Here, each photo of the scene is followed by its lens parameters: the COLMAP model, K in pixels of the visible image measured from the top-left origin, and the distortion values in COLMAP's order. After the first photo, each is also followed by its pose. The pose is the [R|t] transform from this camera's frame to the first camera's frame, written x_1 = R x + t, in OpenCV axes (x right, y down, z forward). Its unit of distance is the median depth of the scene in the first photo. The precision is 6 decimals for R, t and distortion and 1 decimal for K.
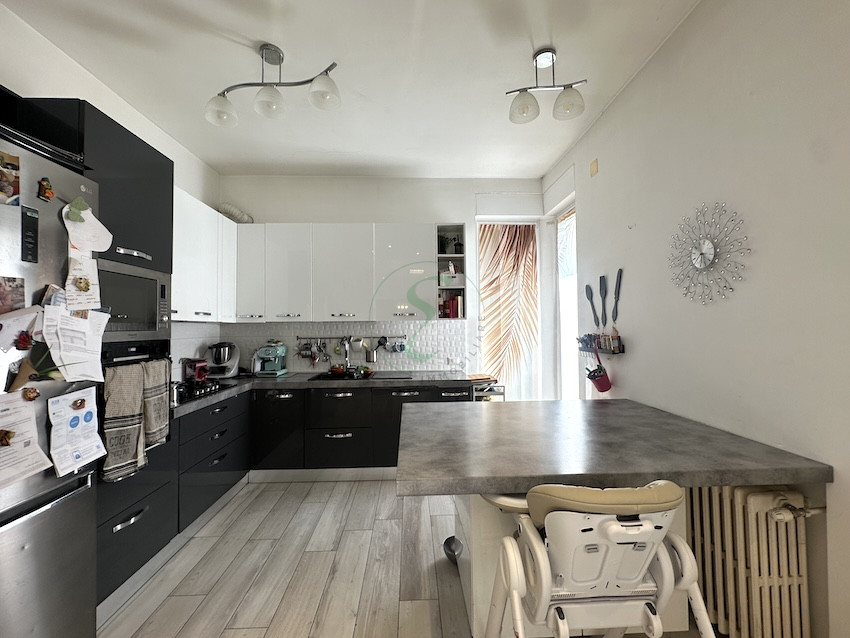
lens RADIAL K [[367.3, 0, 425.0], [0, 367.3, 319.0], [0, 0, 1]] dist [-0.001886, -0.000088]
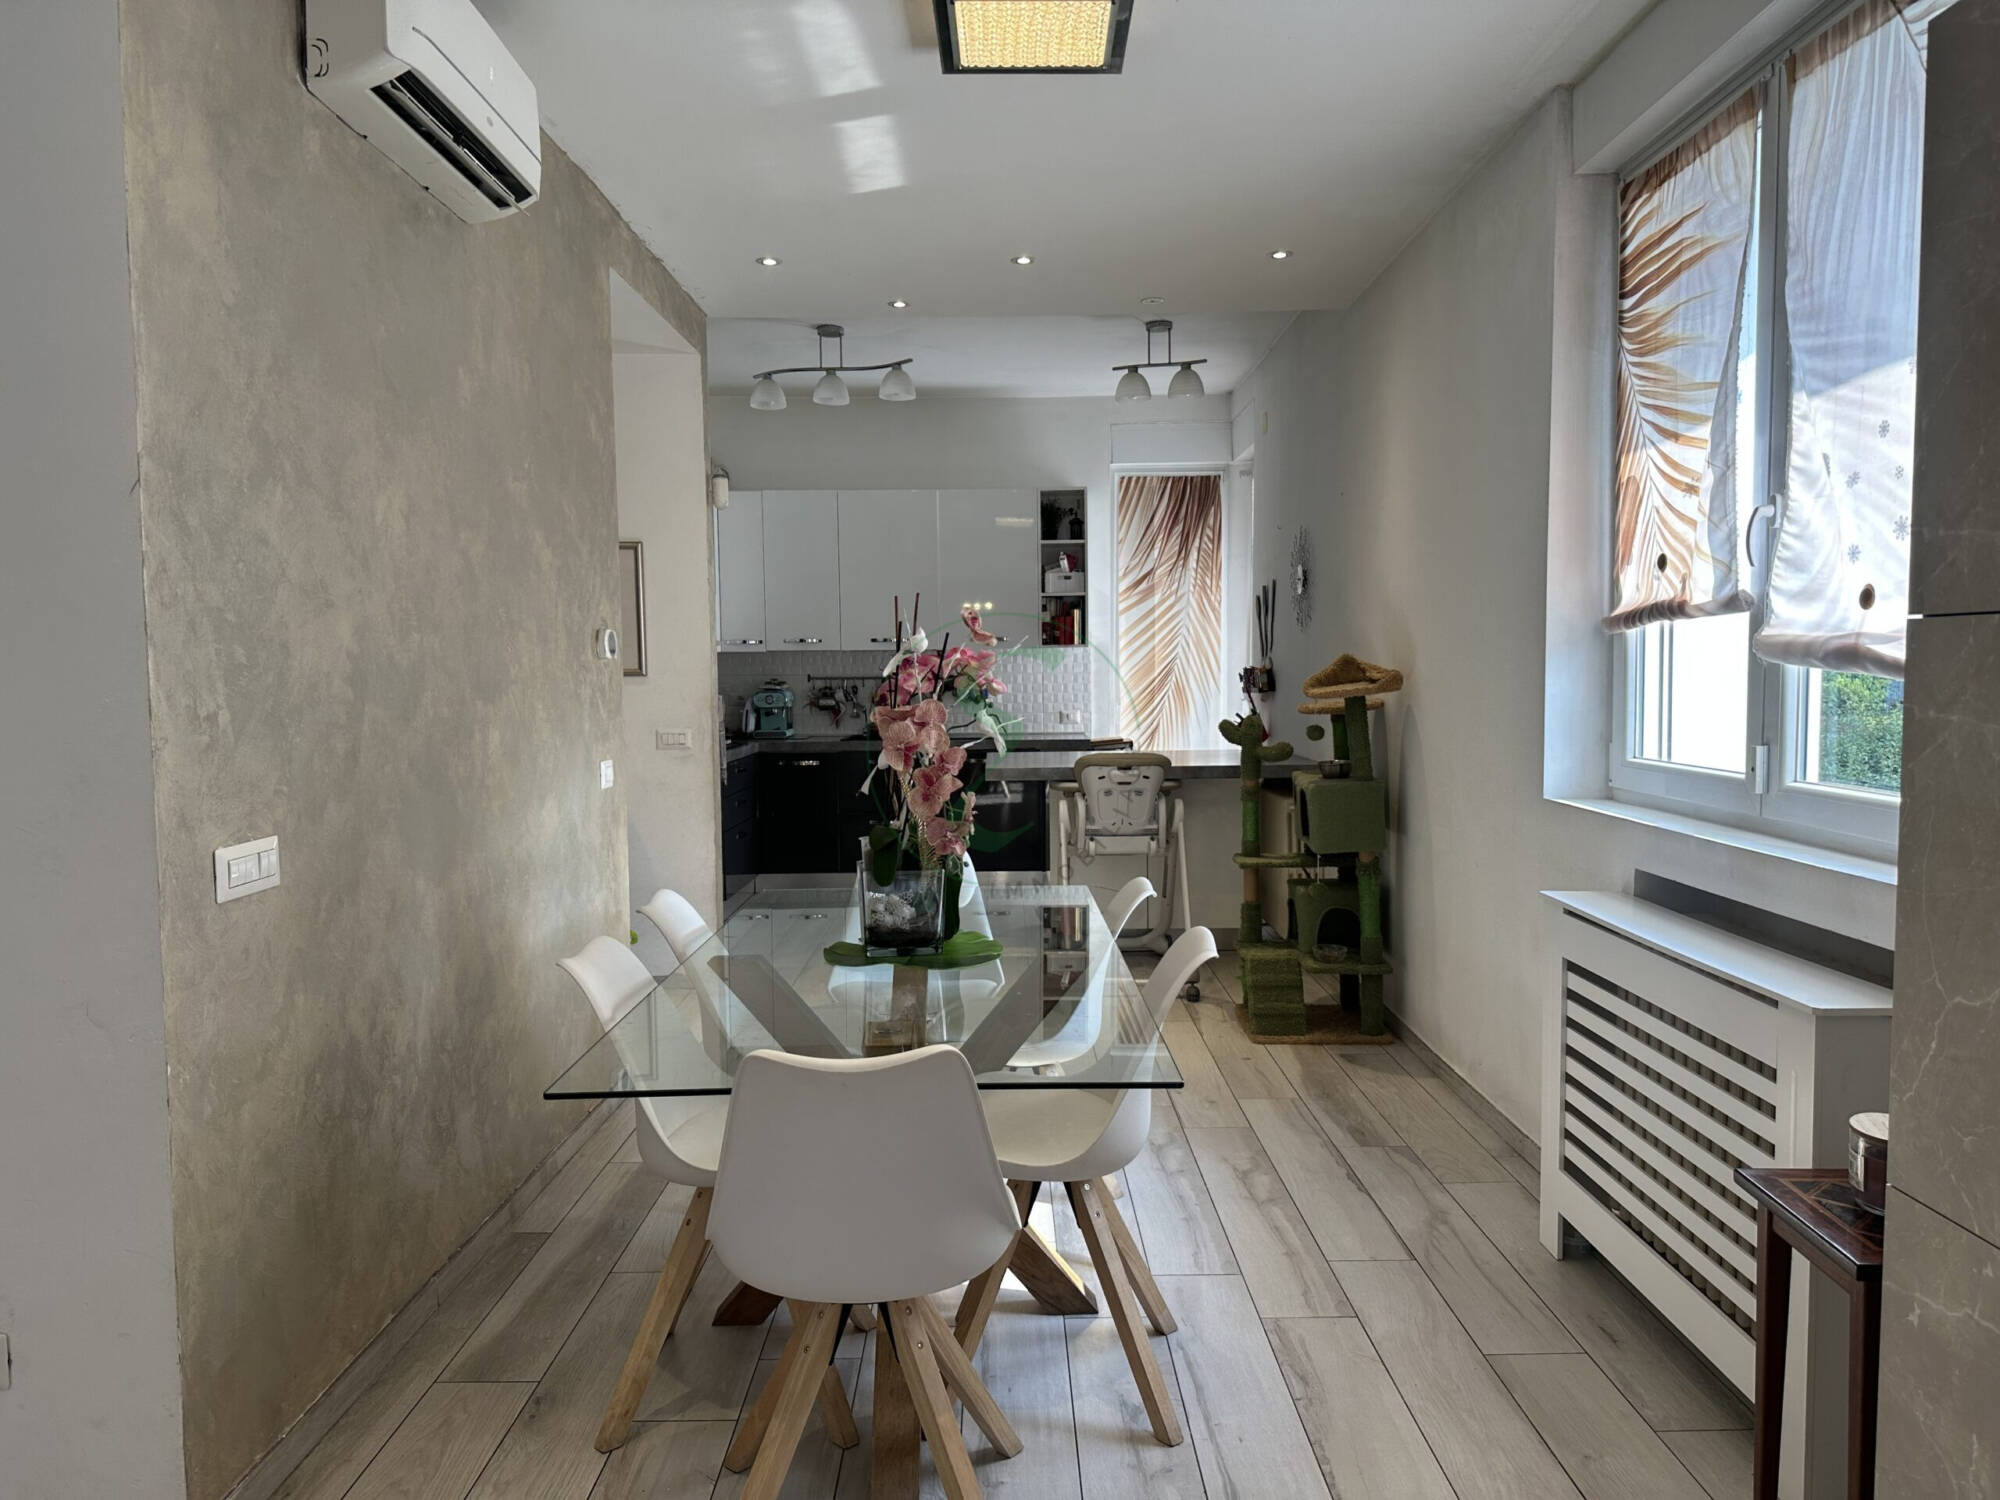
lens RADIAL K [[1398.7, 0, 1000.0], [0, 1398.7, 750.0], [0, 0, 1]] dist [0.091941, -0.000046]
pose [[0.999212, 0.001278, -0.039677, 0.055792], [0.001984, 0.996624, 0.082079, -0.018544], [0.039648, -0.082093, 0.995836, -1.295460]]
